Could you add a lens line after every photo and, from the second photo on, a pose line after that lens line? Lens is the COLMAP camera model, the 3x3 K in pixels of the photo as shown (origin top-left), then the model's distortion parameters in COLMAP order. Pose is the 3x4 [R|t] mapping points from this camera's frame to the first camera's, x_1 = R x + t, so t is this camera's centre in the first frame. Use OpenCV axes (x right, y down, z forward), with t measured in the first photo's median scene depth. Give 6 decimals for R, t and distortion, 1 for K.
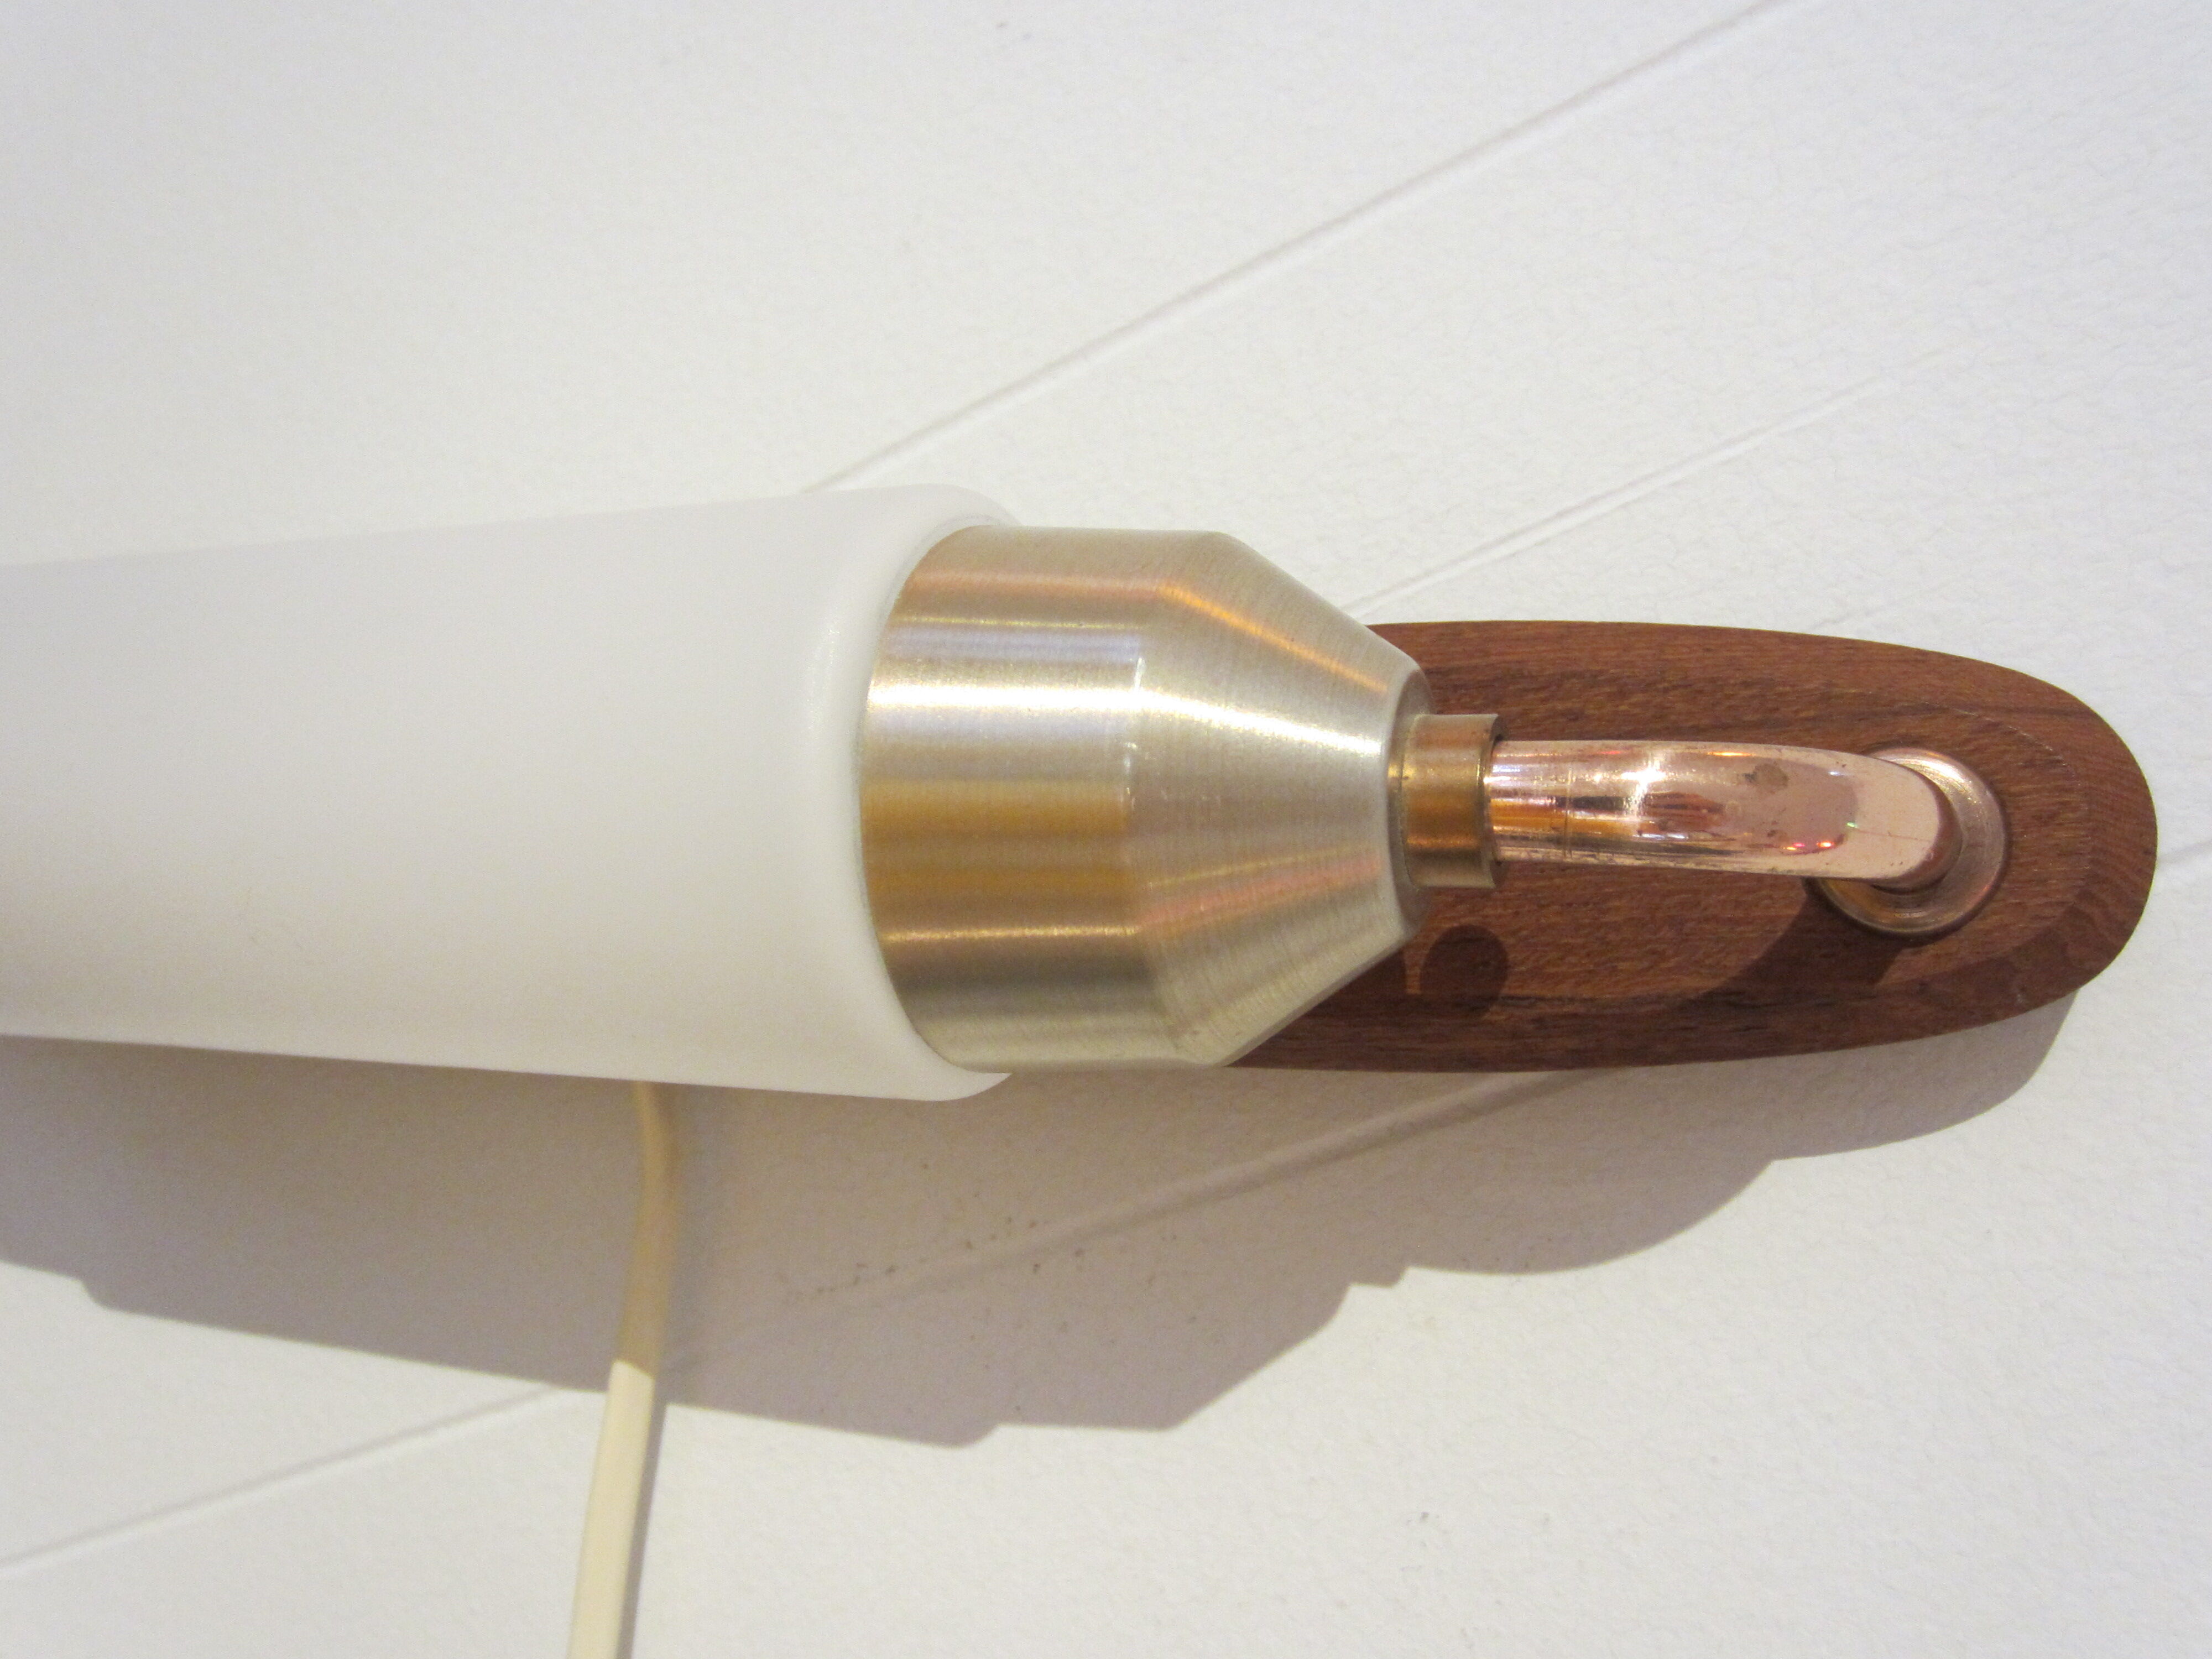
lens RADIAL K [[1763.3, 0, 1111.5], [0, 1763.3, 858.1], [0, 0, 1]] dist [-0.049390, 0.030143]
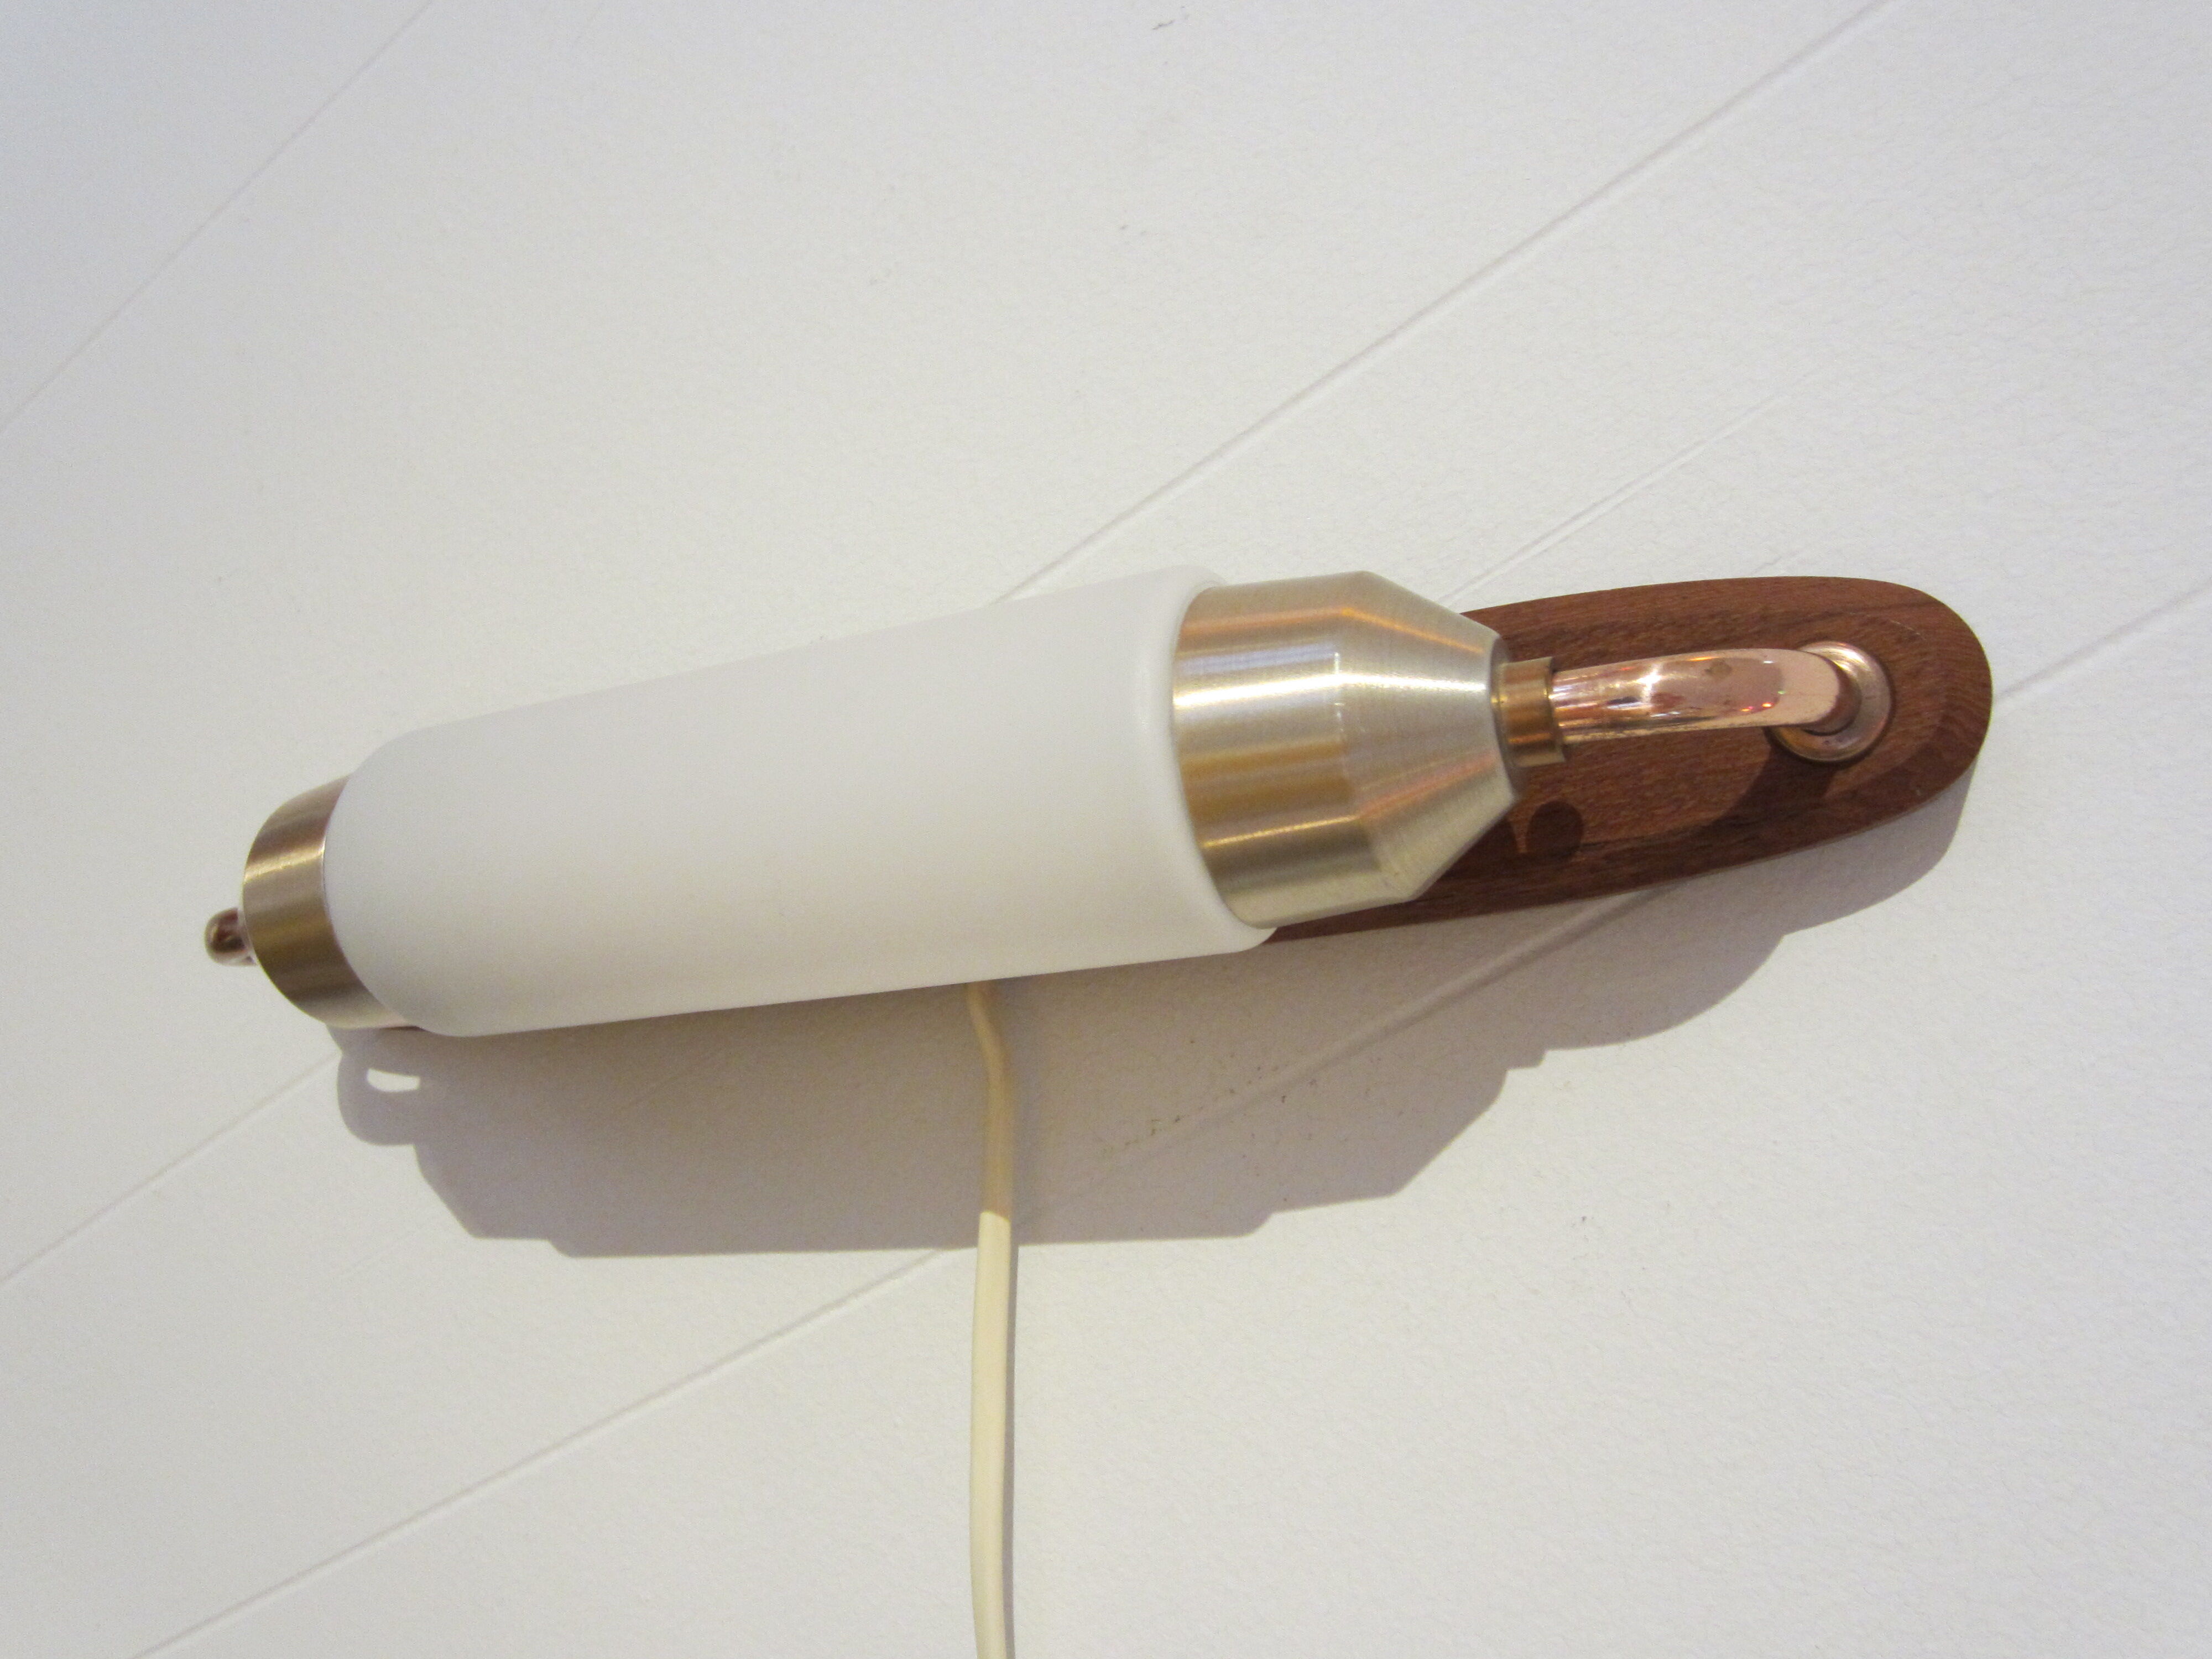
lens RADIAL K [[1763.3, 0, 1109.0], [0, 1763.3, 853.0], [0, 0, 1]] dist [-0.049390, 0.030143]
pose [[0.988692, -0.144282, -0.040873, -0.104298], [0.143591, 0.989447, -0.019388, 0.050314], [0.043239, 0.013299, 0.998976, -0.460132]]
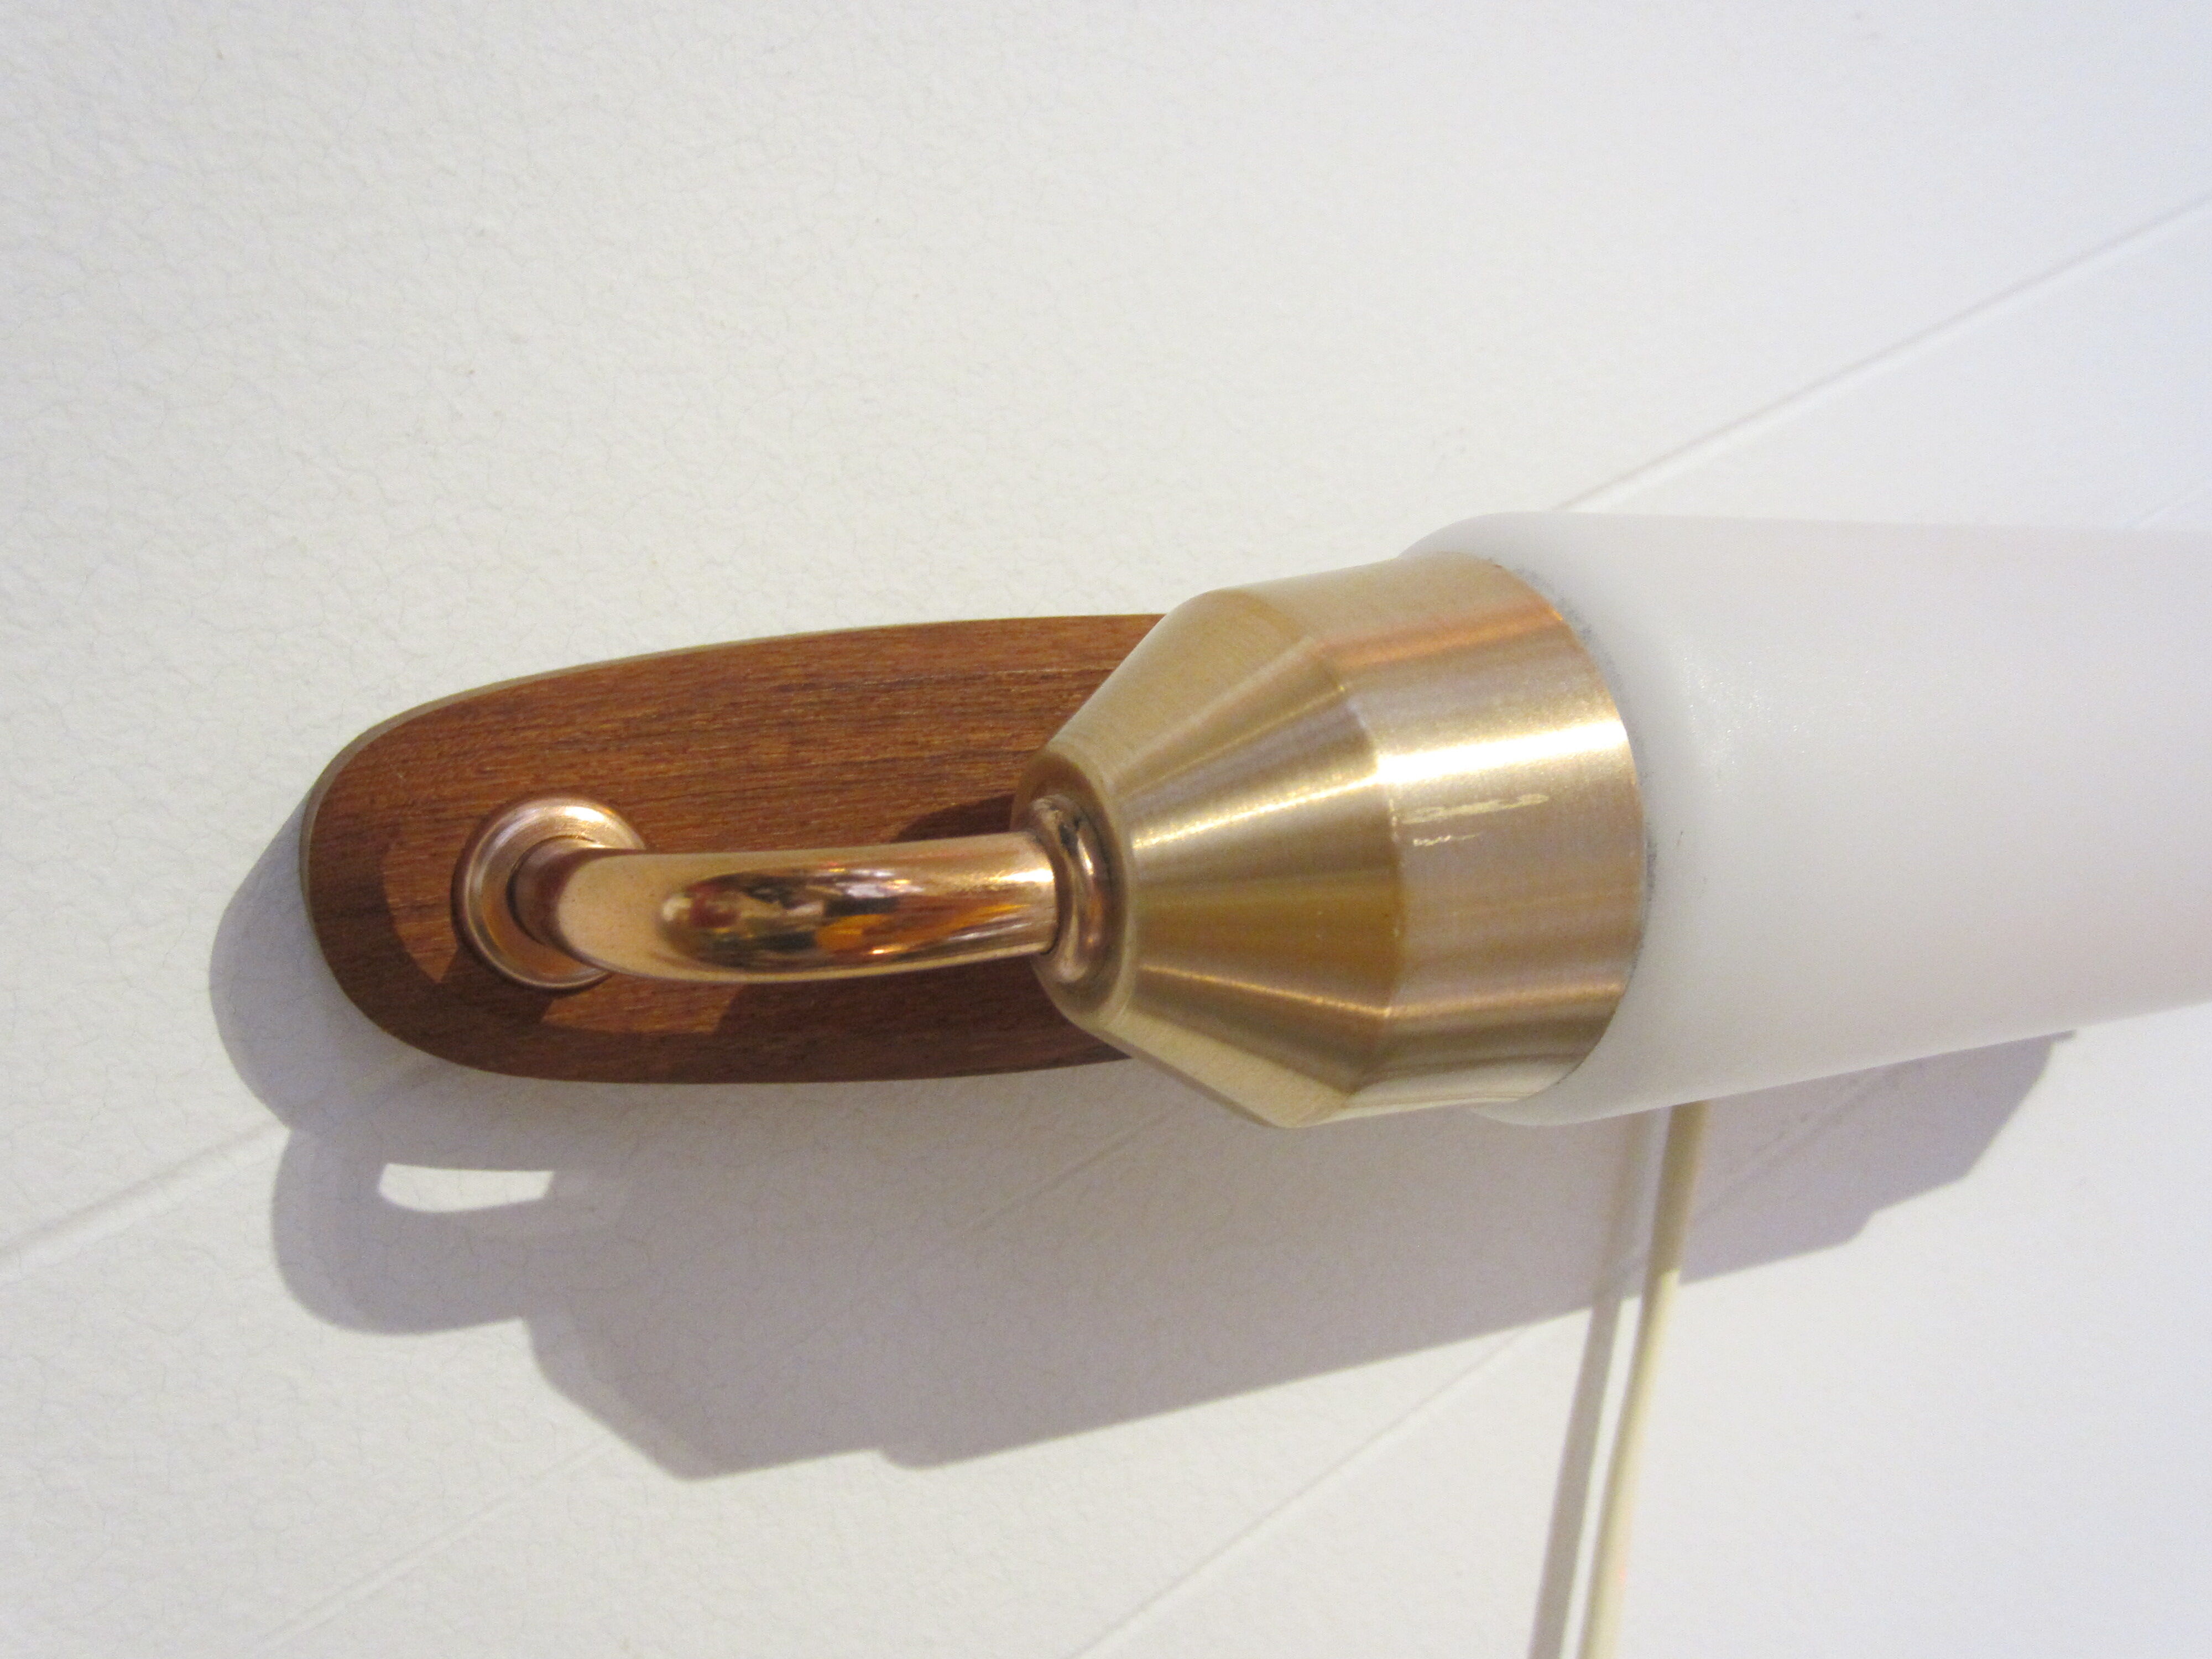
lens RADIAL K [[1763.3, 0, 1096.3], [0, 1763.3, 833.8], [0, 0, 1]] dist [-0.049390, 0.030143]
pose [[0.642423, -0.119214, 0.757021, -1.485923], [0.000569, 0.987900, 0.155089, -0.158089], [-0.766350, -0.099202, 0.634718, 0.724911]]
